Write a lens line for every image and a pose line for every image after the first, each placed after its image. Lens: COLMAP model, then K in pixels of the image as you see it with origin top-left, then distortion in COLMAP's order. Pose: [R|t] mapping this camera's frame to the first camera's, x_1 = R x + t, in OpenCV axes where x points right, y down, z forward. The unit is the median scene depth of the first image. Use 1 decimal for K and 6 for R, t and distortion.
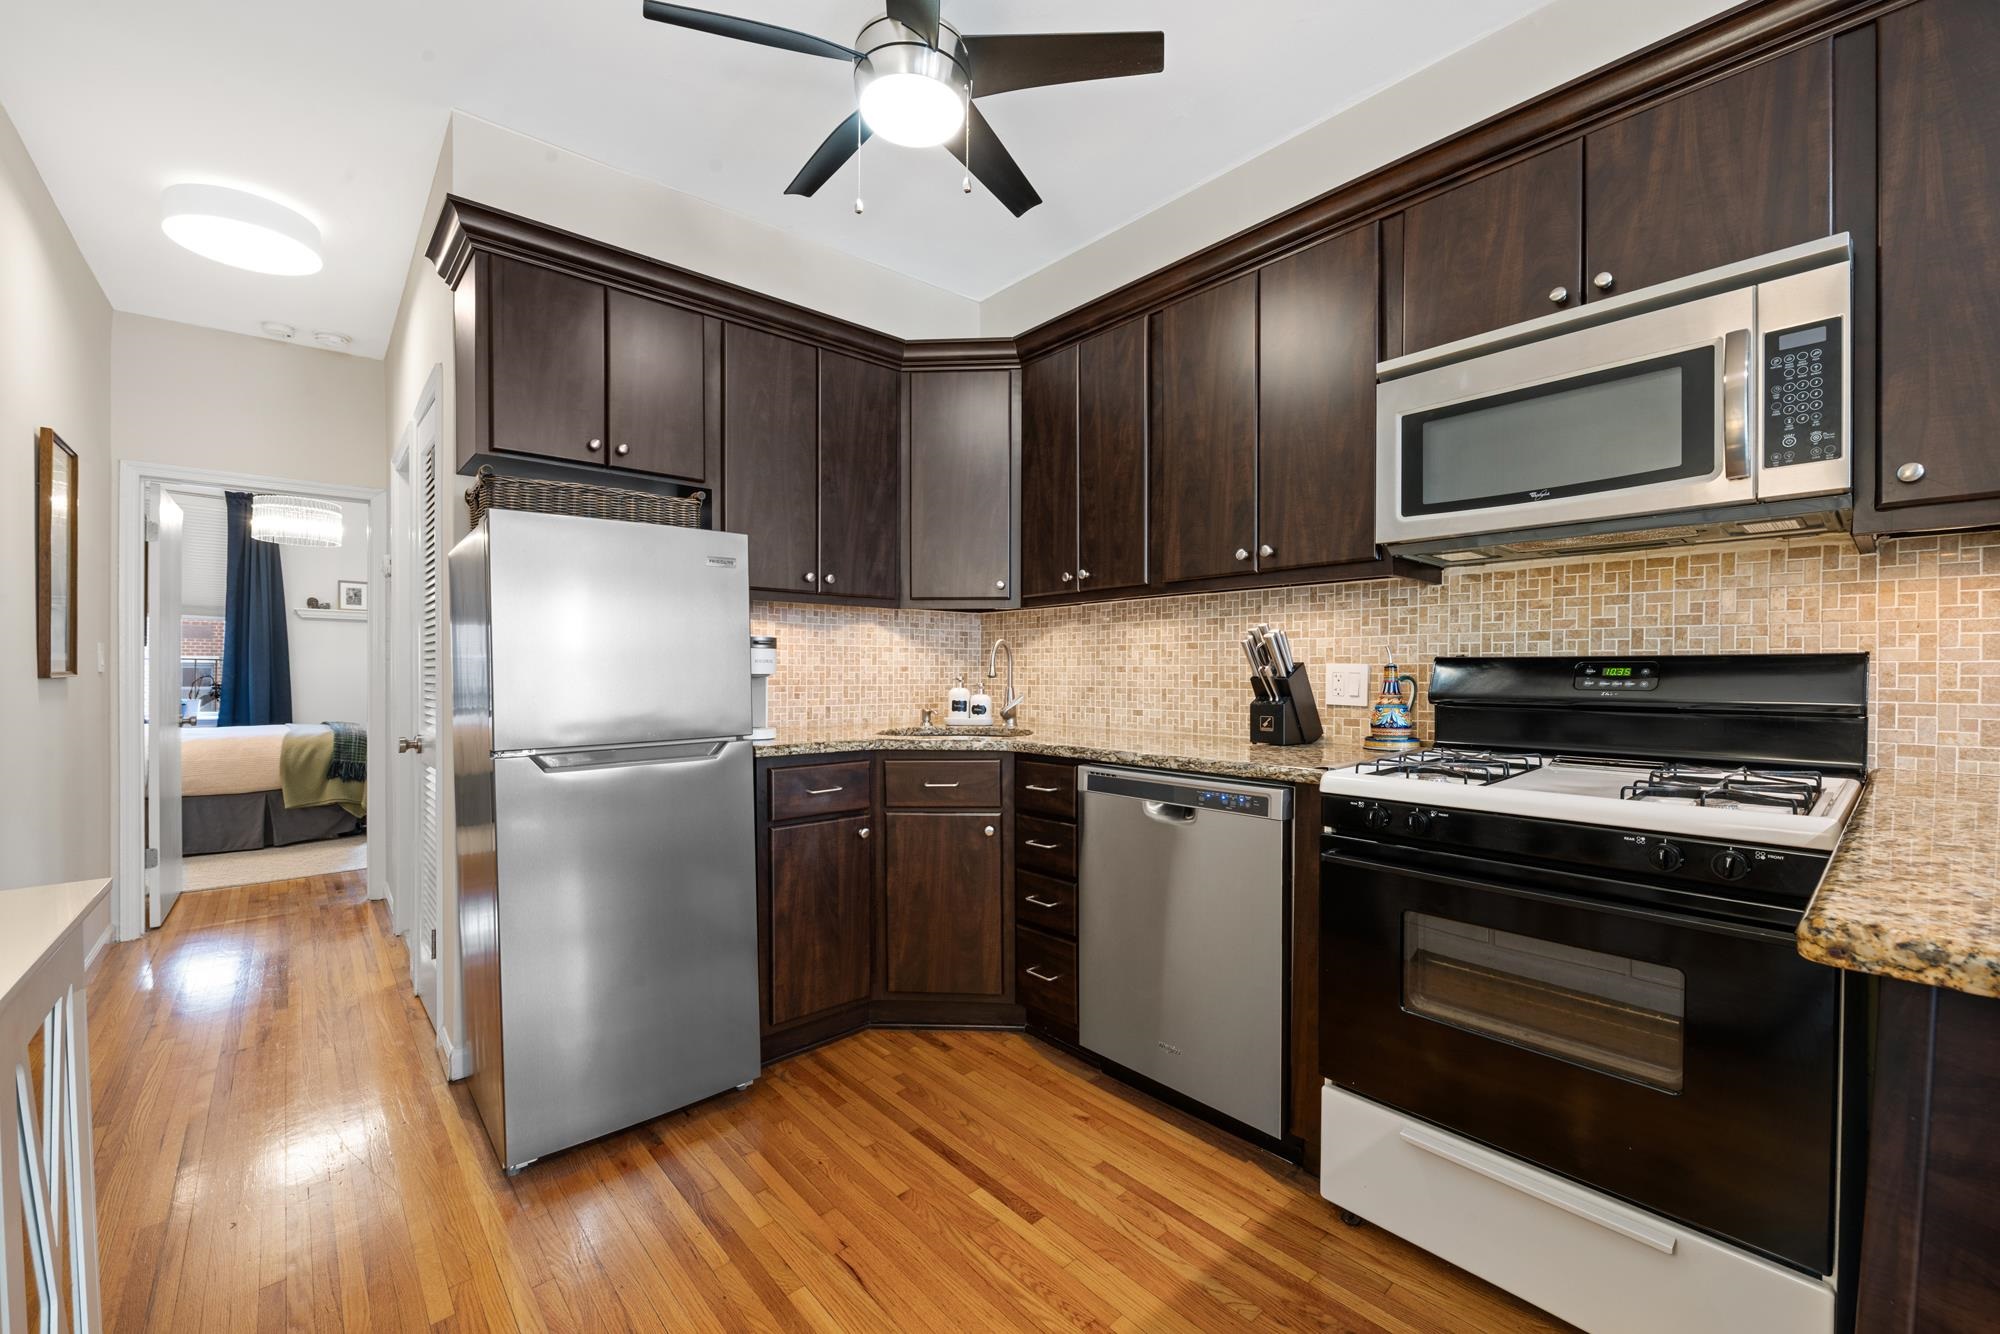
lens RADIAL K [[801.9, 0, 1007.4], [0, 801.9, 677.8], [0, 0, 1]] dist [-0.015434, 0.004296]
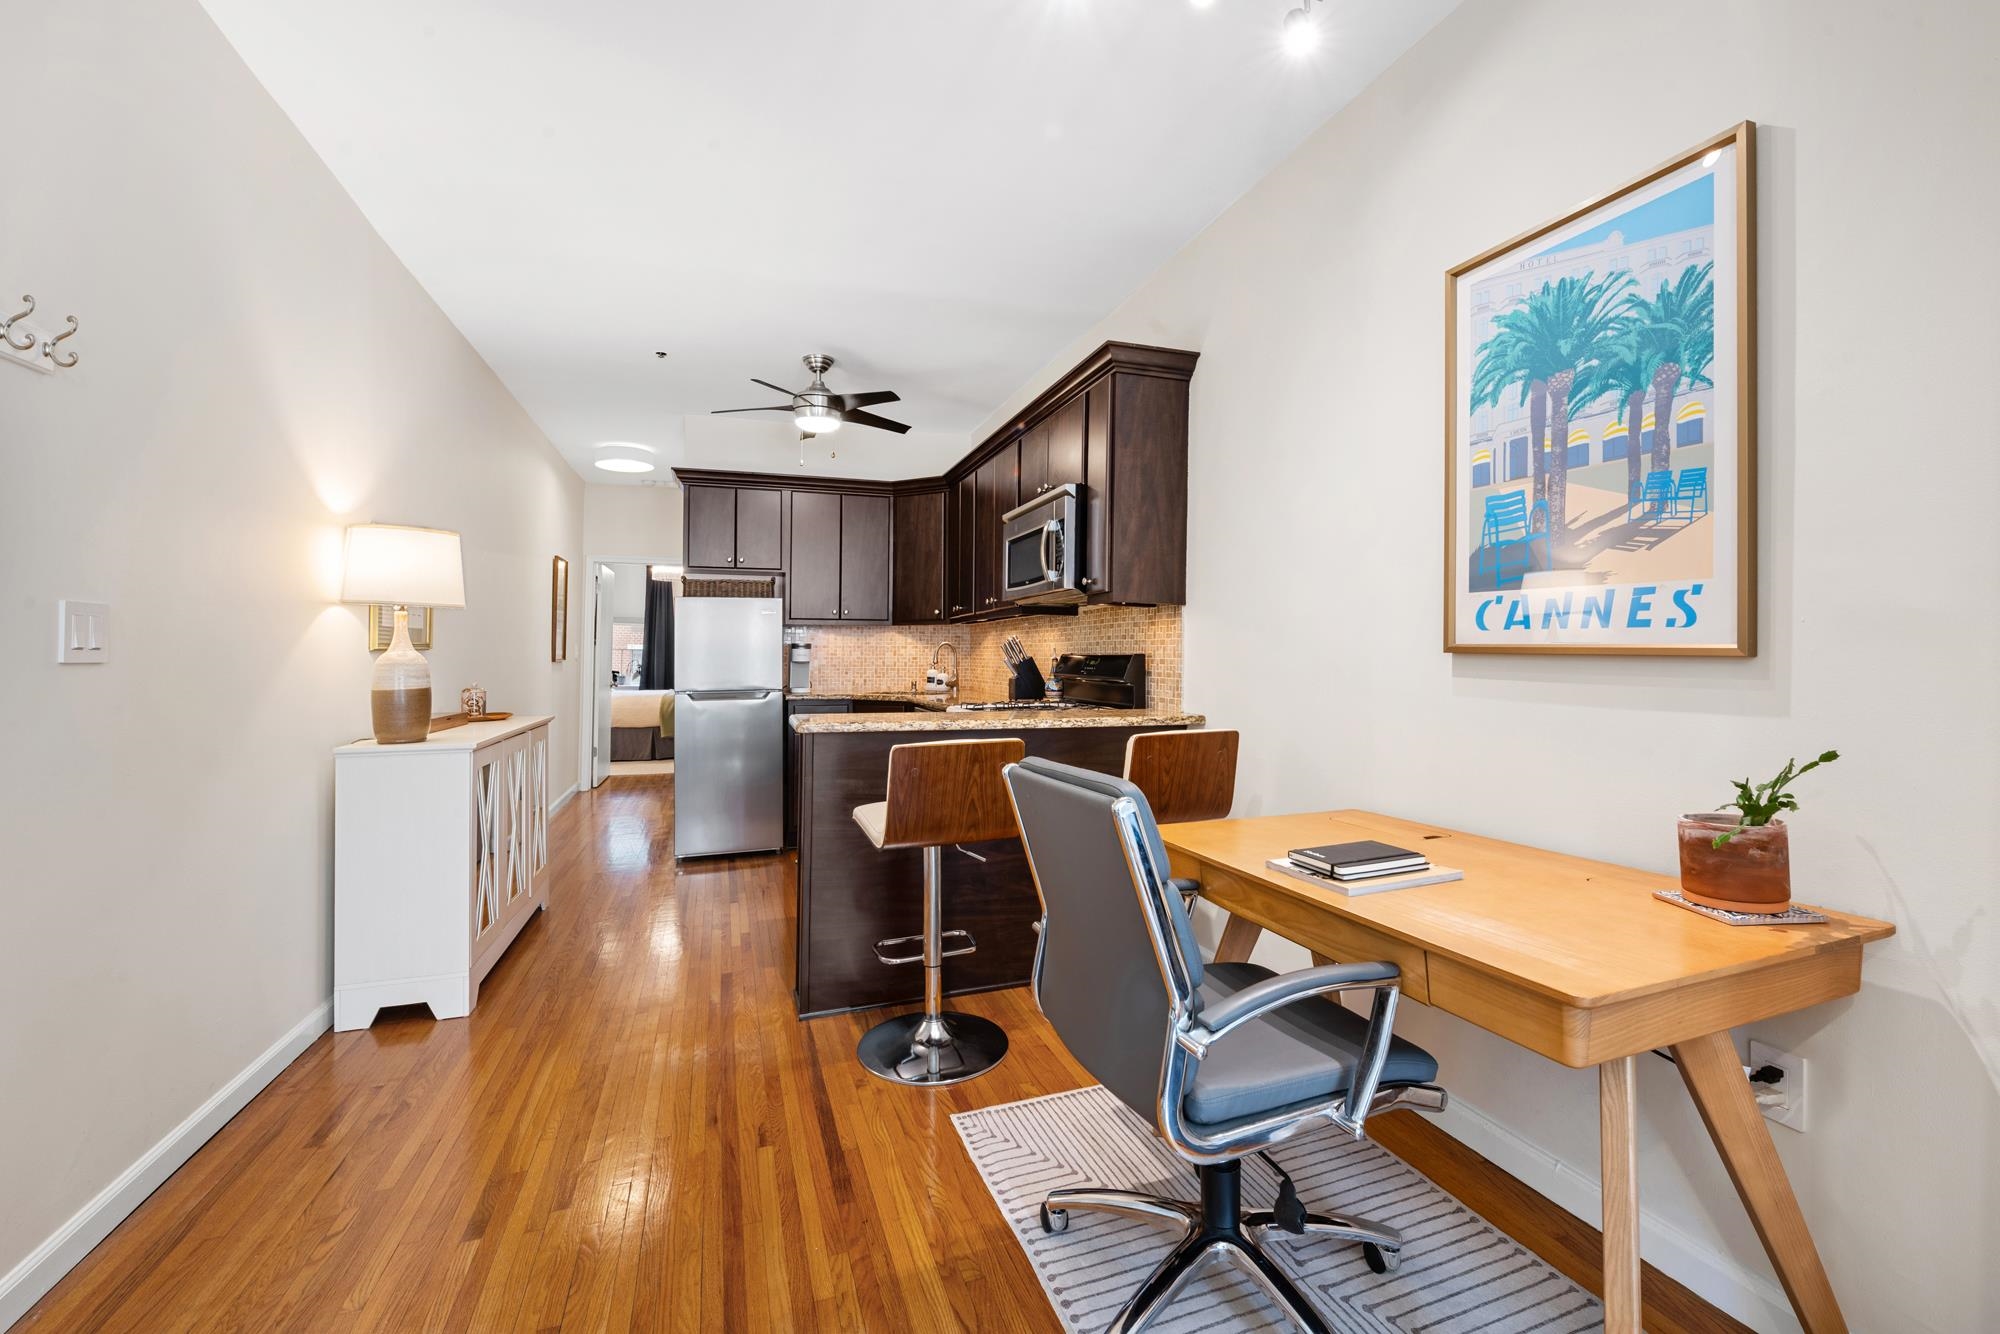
lens RADIAL K [[801.9, 0, 1009.8], [0, 801.9, 657.8], [0, 0, 1]] dist [-0.015434, 0.004296]
pose [[0.928635, 0.001844, -0.370991, 1.019053], [-0.004112, 0.999977, -0.005322, -0.005550], [0.370972, 0.006468, 0.928621, -0.764374]]
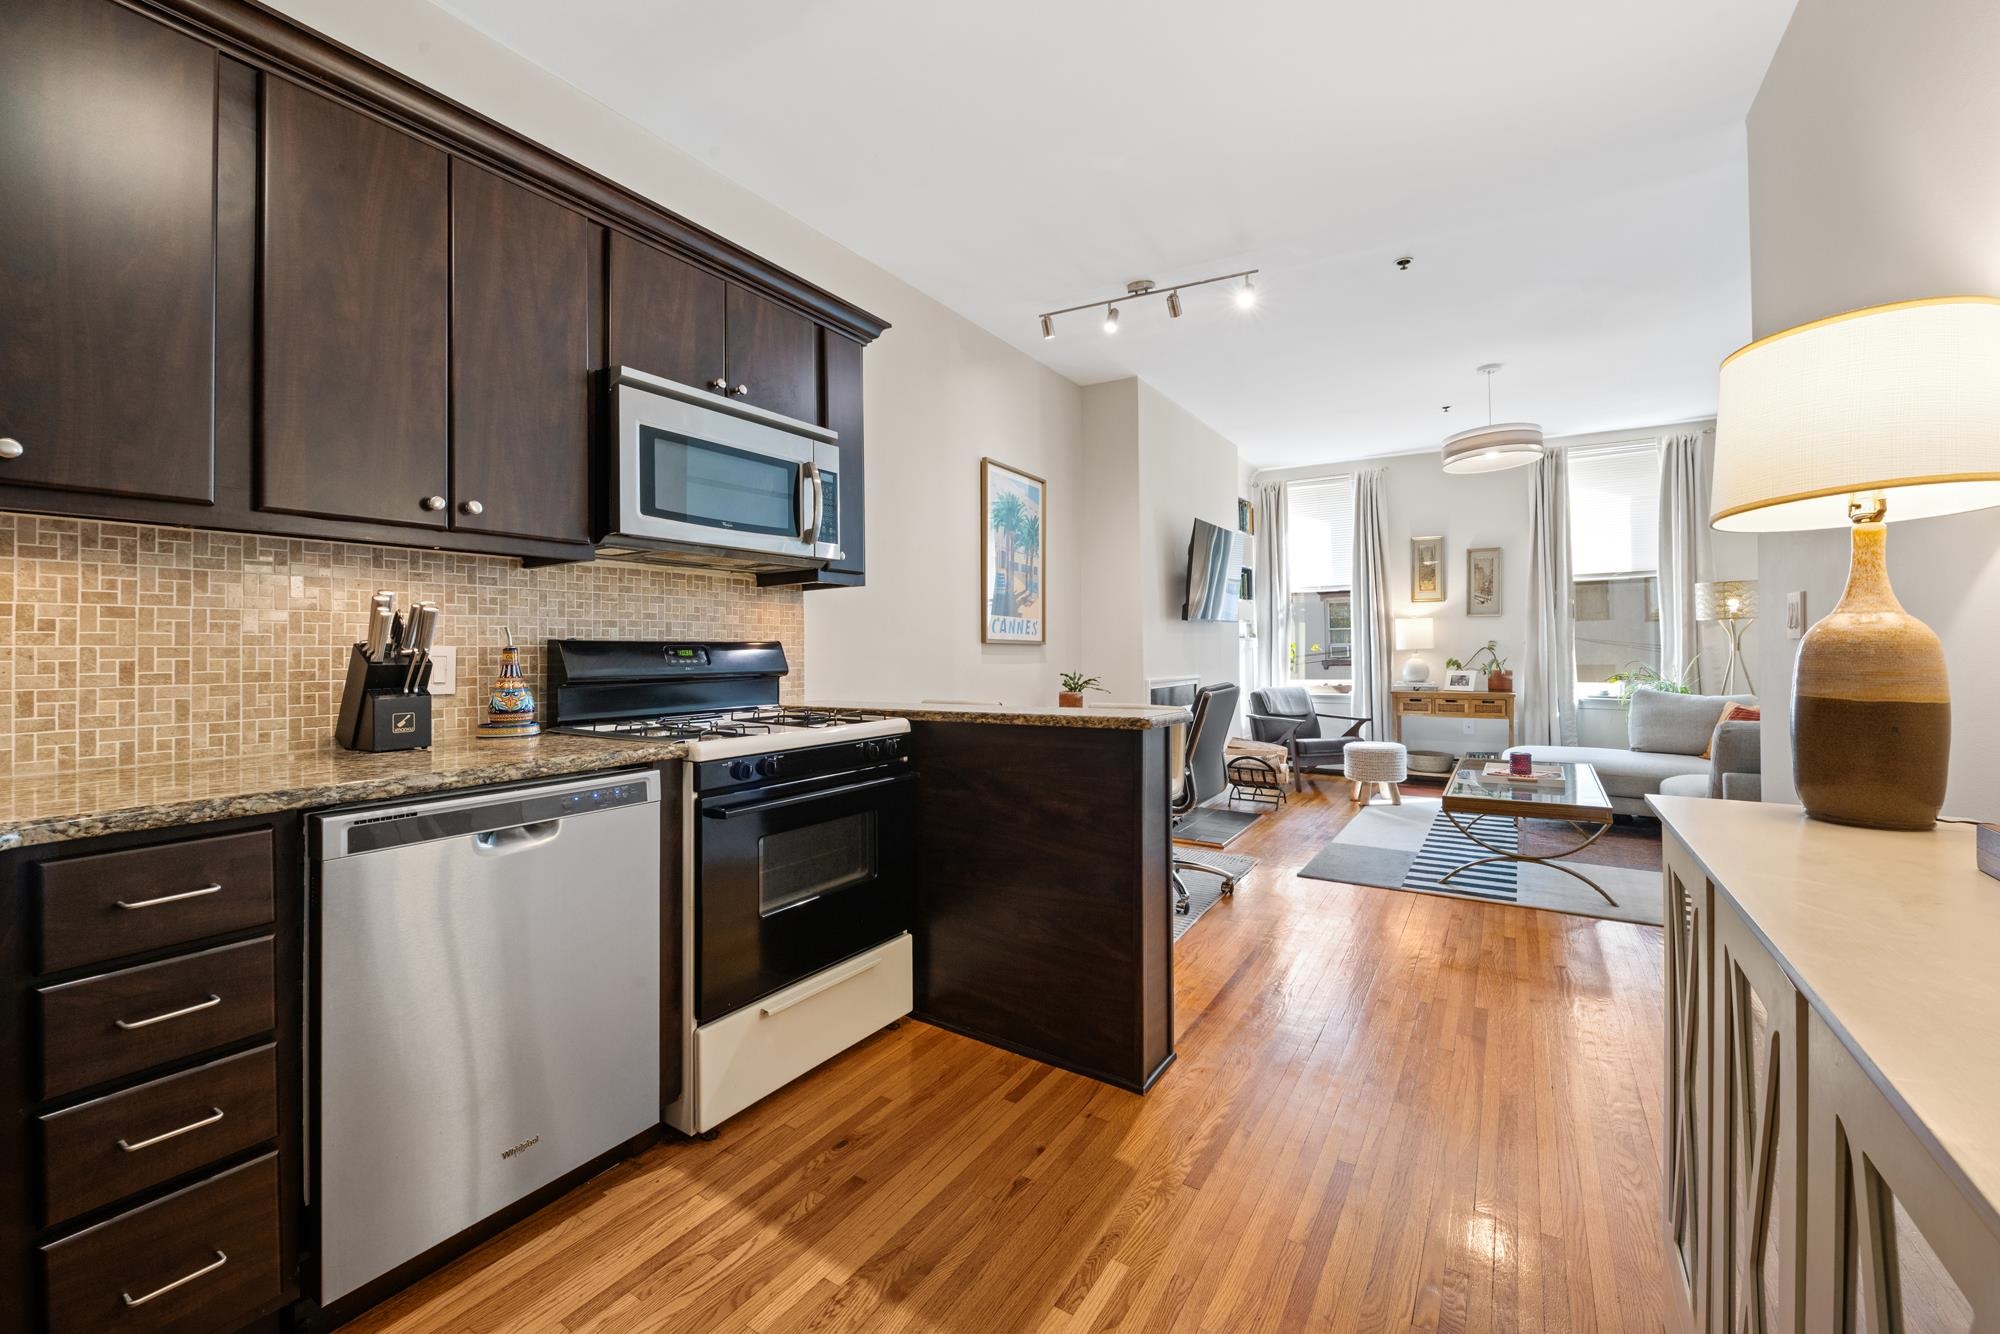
lens RADIAL K [[801.9, 0, 1015.4], [0, 801.9, 641.2], [0, 0, 1]] dist [-0.015434, 0.004296]
pose [[-0.285826, 0.012437, 0.958201, -0.571017], [0.015649, 0.999843, -0.008309, -0.005540], [-0.958154, 0.012620, -0.285975, 0.650172]]
